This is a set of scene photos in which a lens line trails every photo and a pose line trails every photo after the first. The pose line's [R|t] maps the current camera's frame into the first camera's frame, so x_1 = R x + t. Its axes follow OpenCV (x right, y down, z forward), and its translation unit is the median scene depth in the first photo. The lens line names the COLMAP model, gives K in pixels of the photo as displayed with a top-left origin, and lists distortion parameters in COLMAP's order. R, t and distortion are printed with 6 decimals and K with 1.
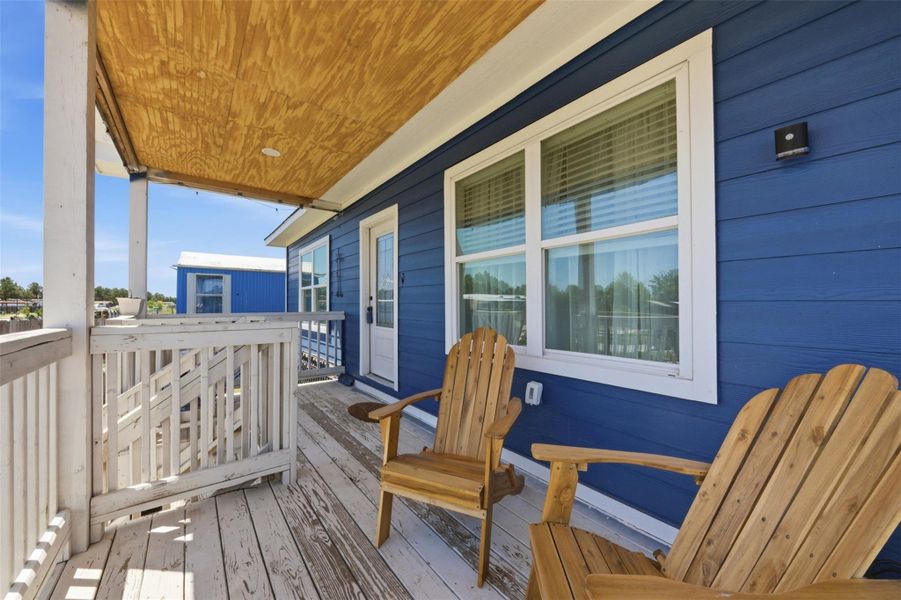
lens RADIAL K [[325.6, 0, 450.1], [0, 325.6, 303.2], [0, 0, 1]] dist [0.000246, -0.000079]
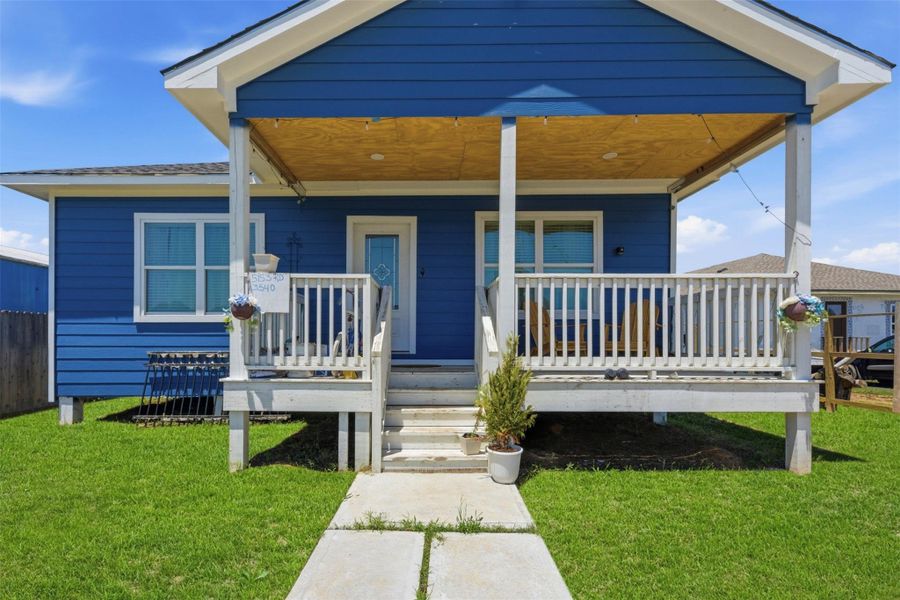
lens RADIAL K [[325.2, 0, 449.6], [0, 325.2, 303.2], [0, 0, 1]] dist [0.000246, -0.000079]
pose [[0.627986, 0.012822, 0.778119, -1.484182], [-0.010729, 0.999912, -0.007818, 0.084497], [-0.778151, -0.003439, 0.628068, 0.059201]]
